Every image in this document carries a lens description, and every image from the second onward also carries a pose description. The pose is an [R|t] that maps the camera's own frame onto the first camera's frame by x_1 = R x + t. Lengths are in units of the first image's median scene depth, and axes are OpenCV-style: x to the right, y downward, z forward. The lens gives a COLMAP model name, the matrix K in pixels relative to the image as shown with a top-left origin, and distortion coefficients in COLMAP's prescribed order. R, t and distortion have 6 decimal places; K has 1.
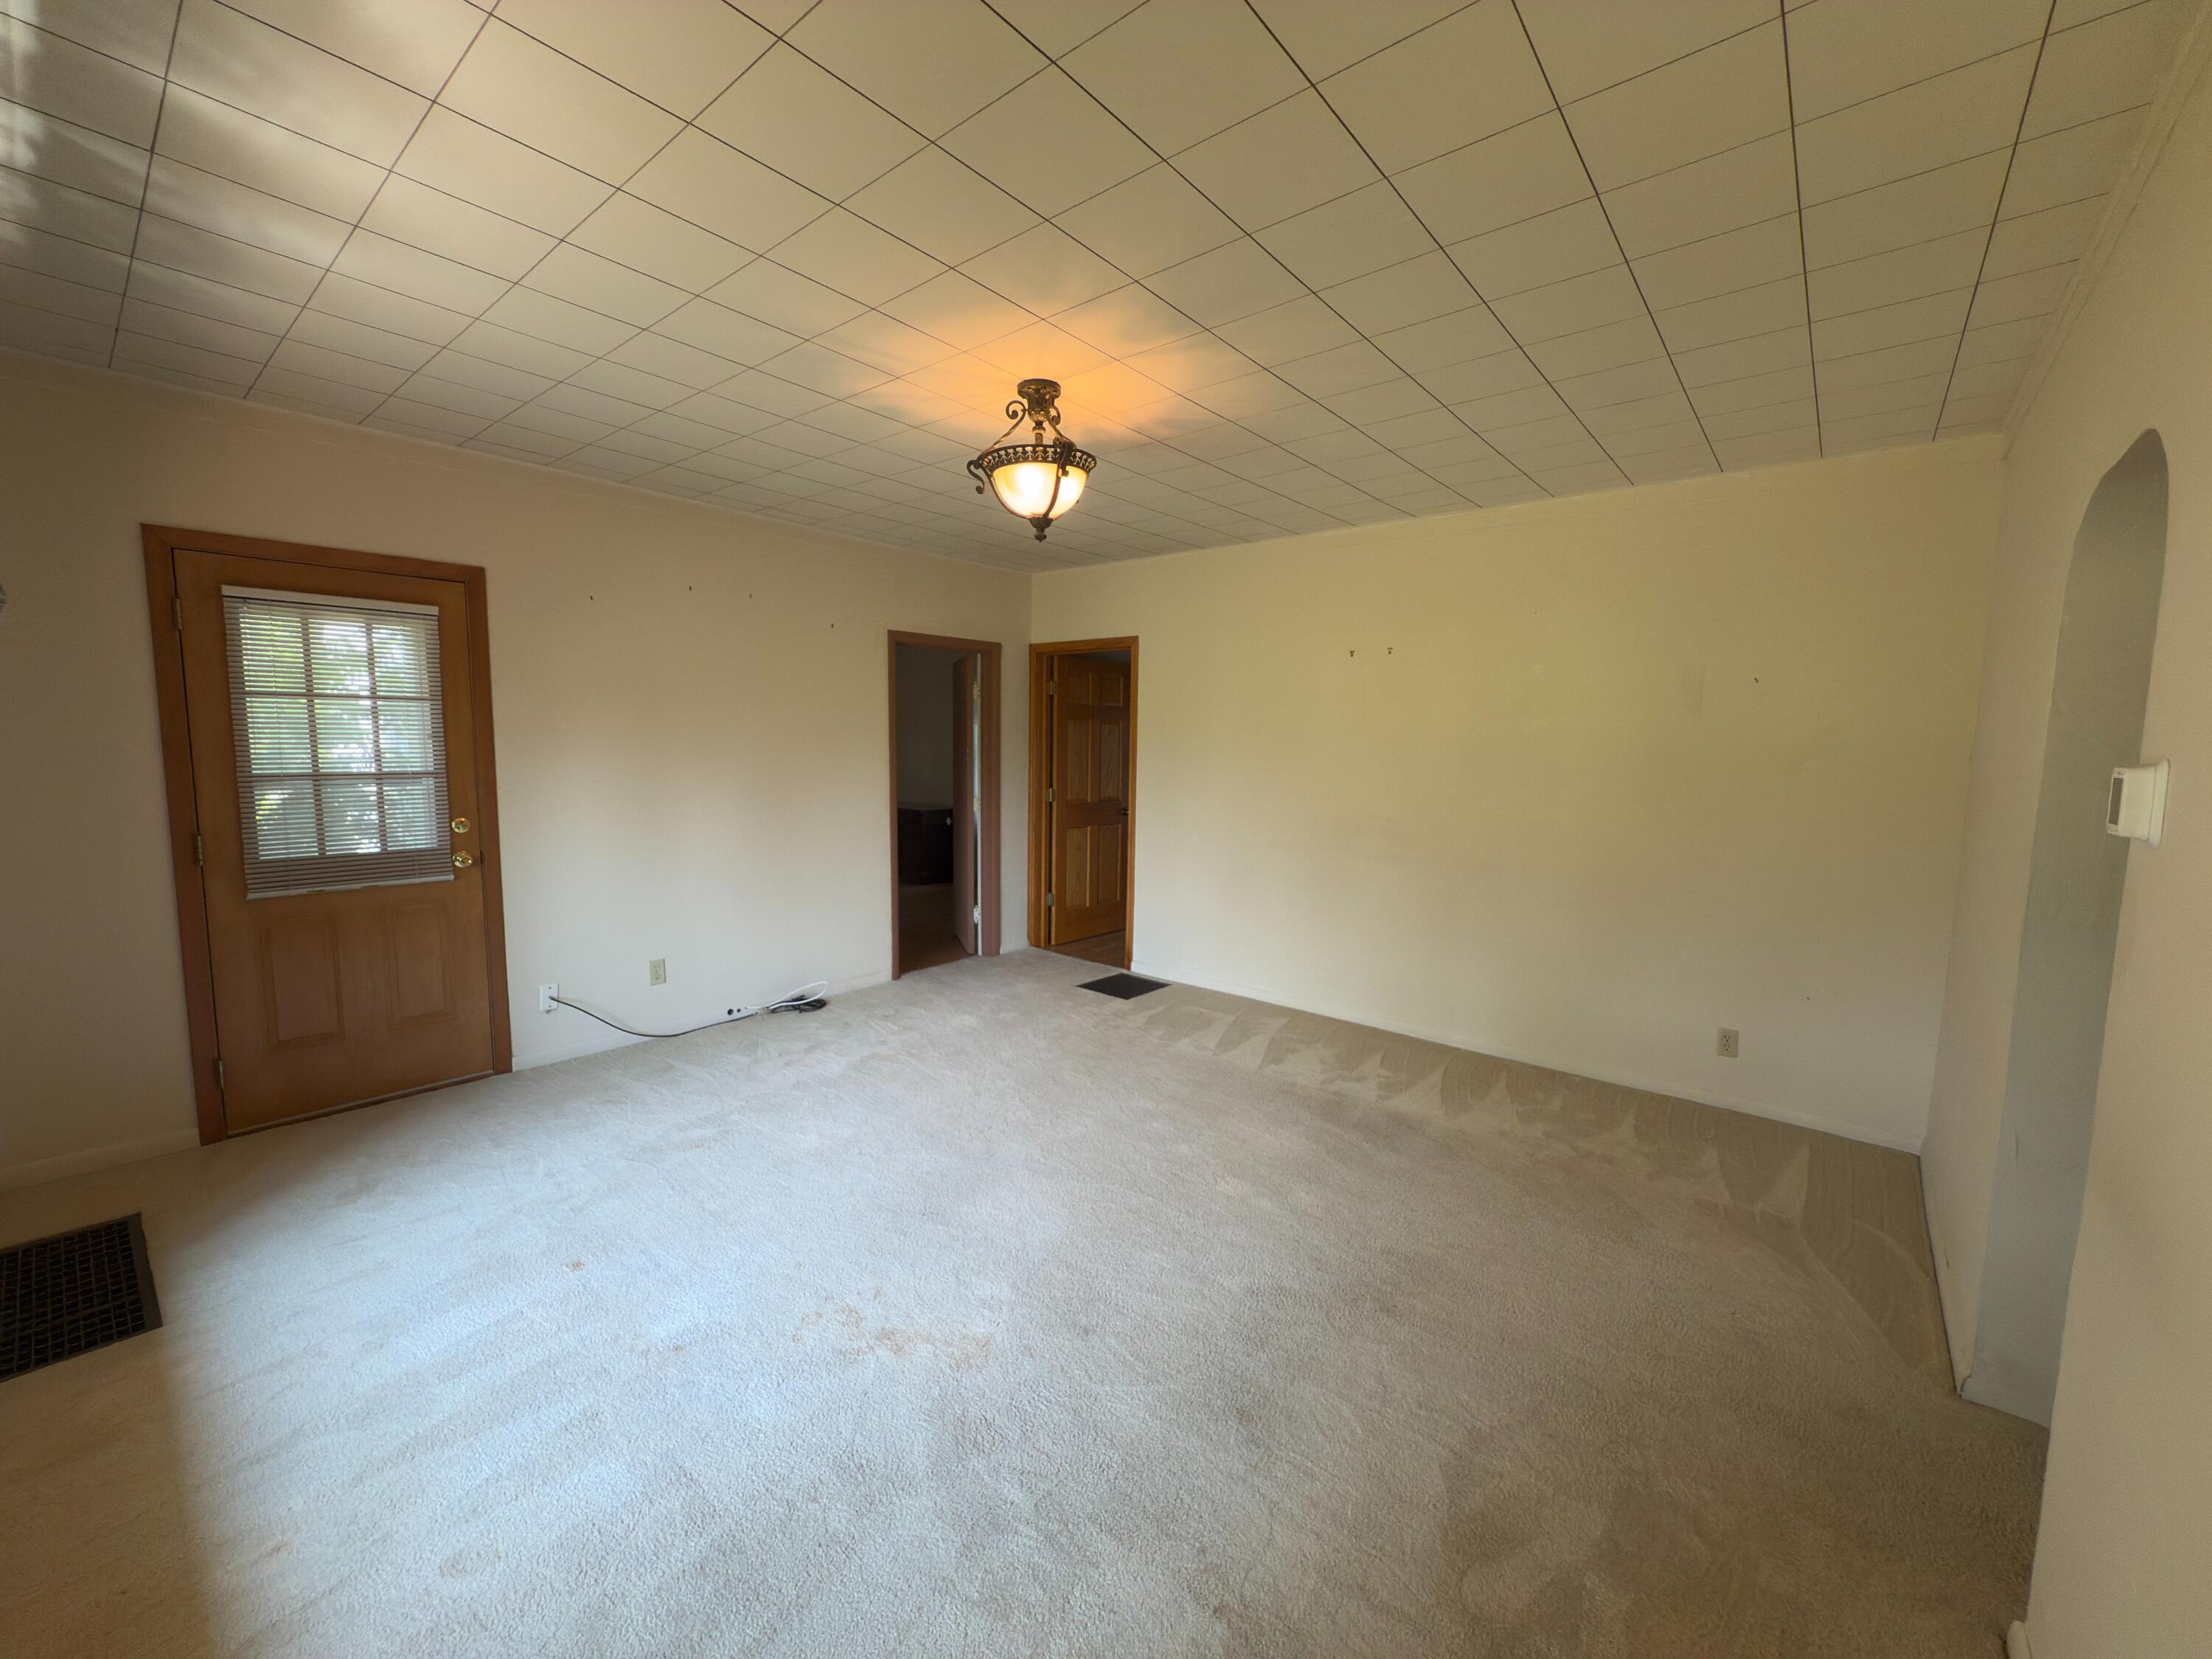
lens RADIAL K [[883.0, 0, 1106.0], [0, 883.0, 829.5], [0, 0, 1]] dist [0.000434, 0.000196]
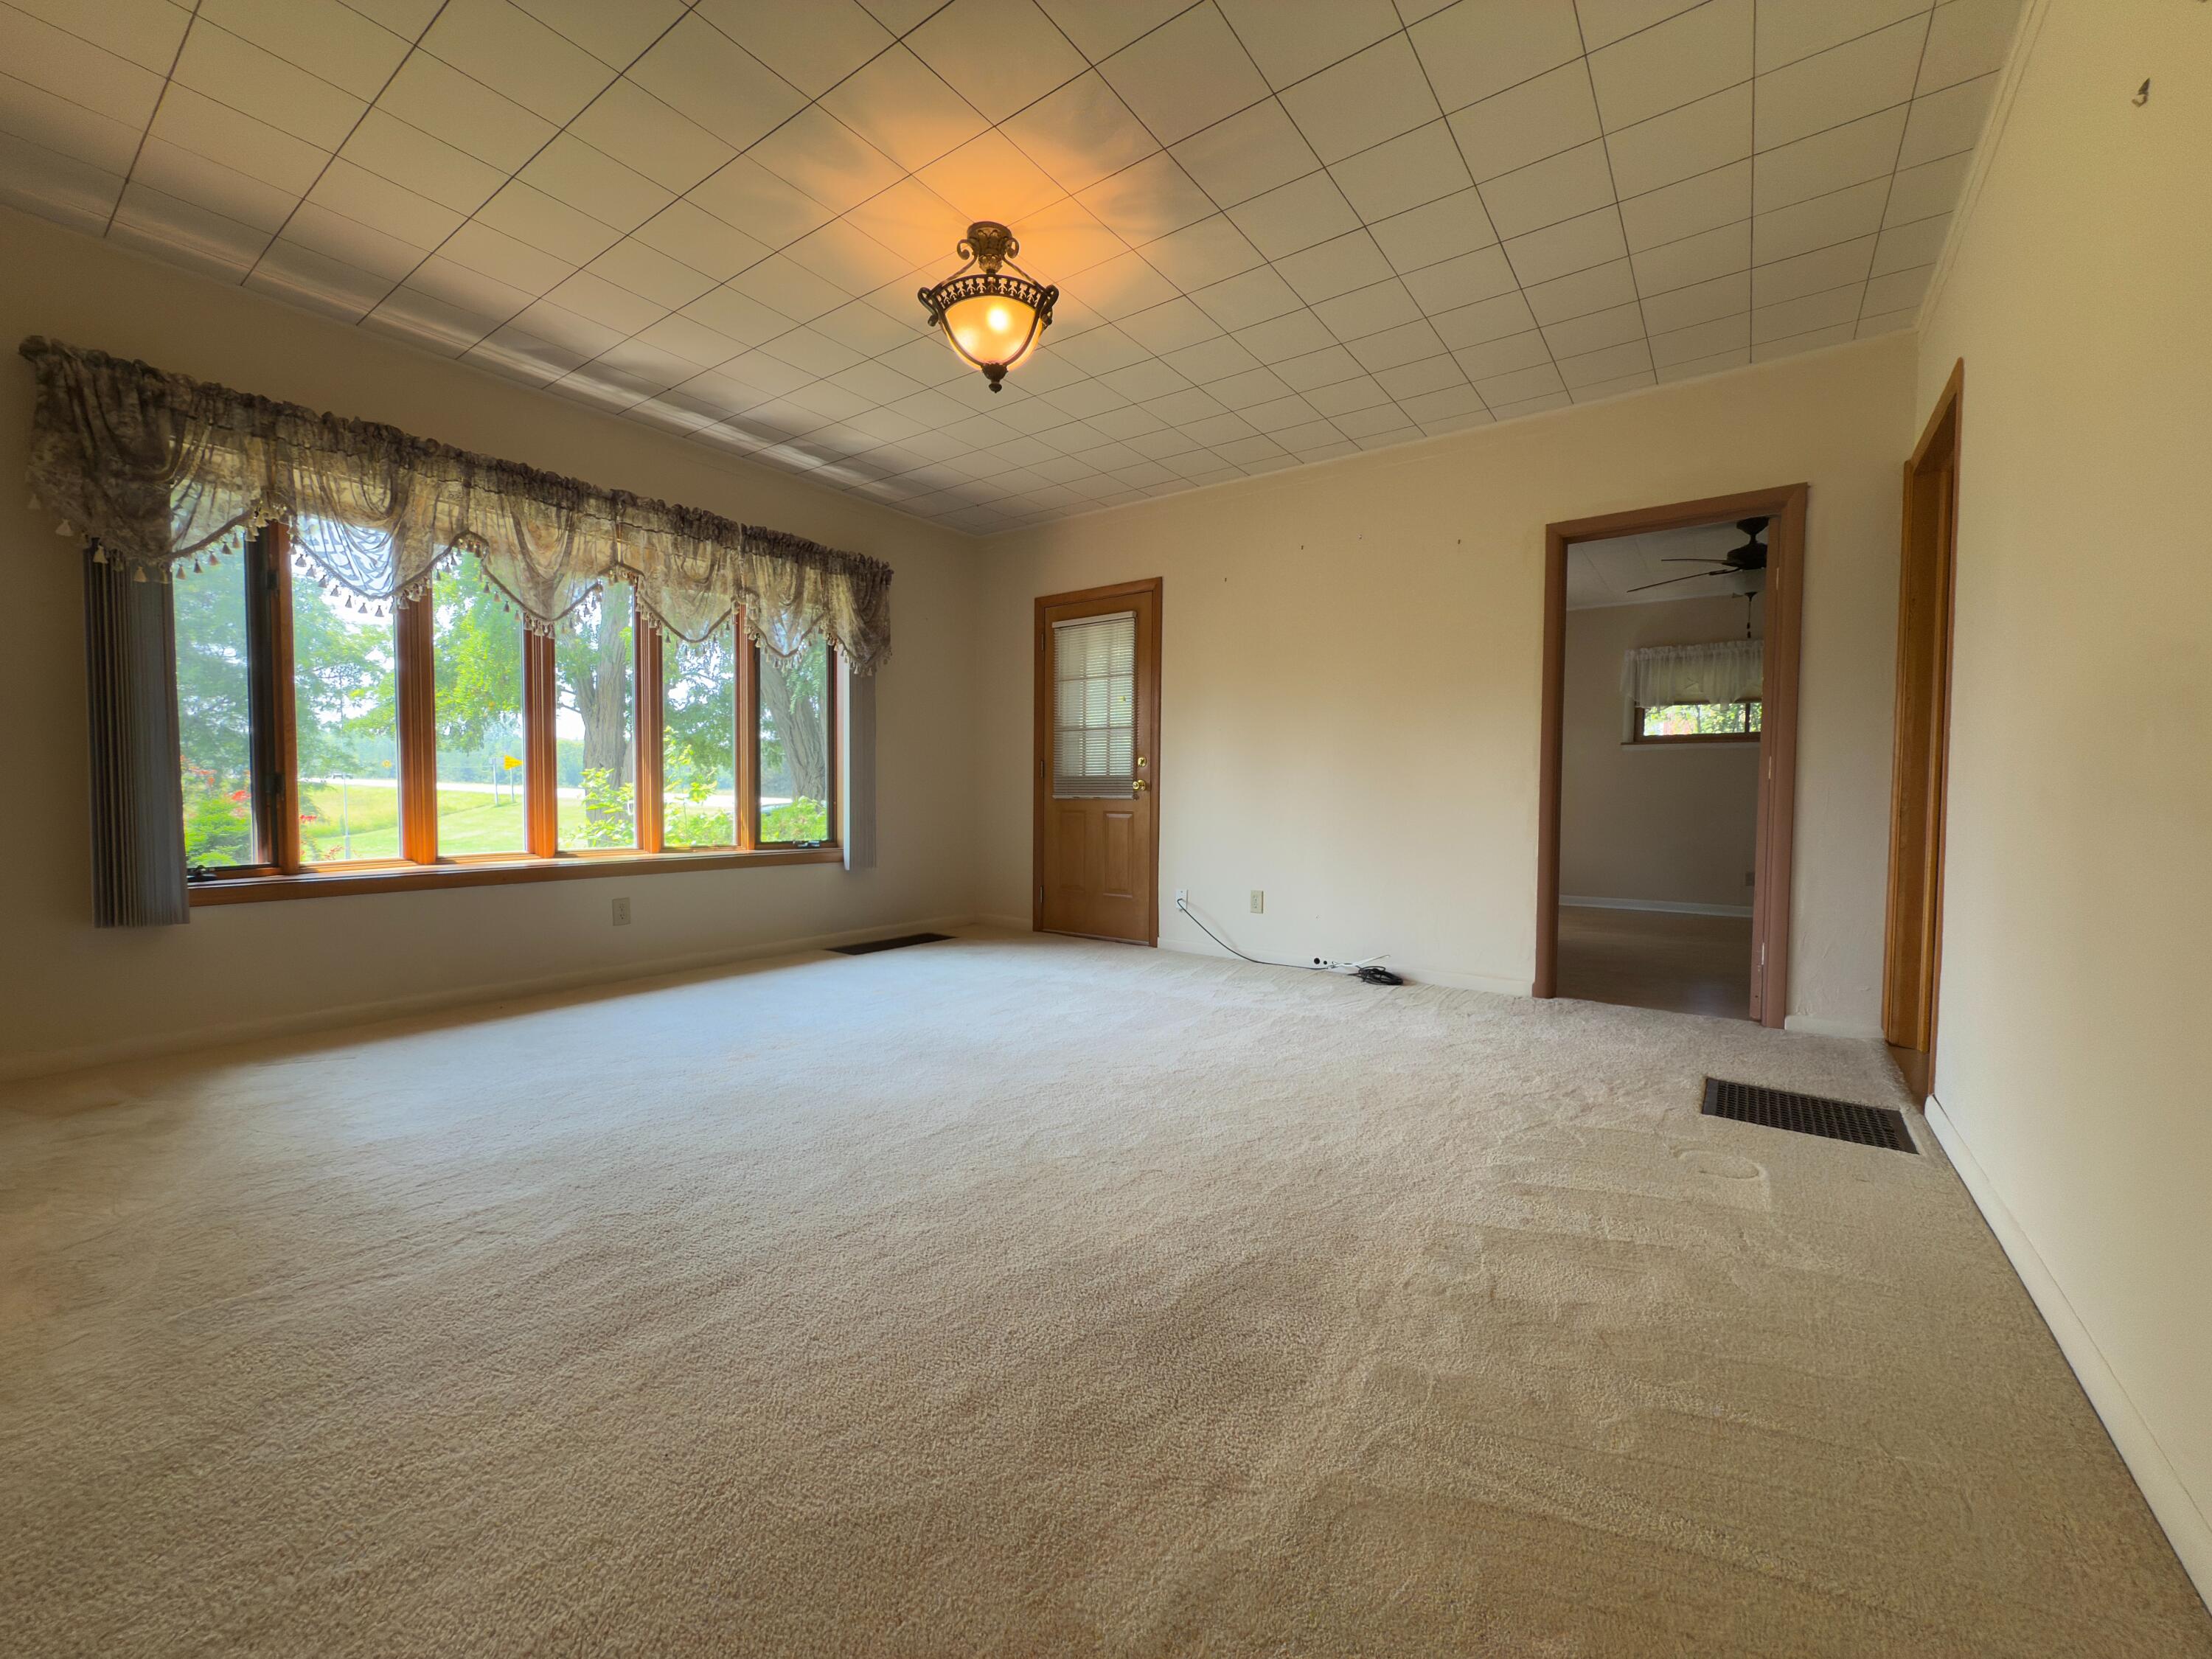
lens RADIAL K [[883.0, 0, 1106.0], [0, 883.0, 829.5], [0, 0, 1]] dist [0.000434, 0.000196]
pose [[0.066766, 0.025237, -0.997449, 0.719037], [-0.109667, 0.993809, 0.017804, 0.088863], [0.991723, 0.108199, 0.069120, 0.891912]]
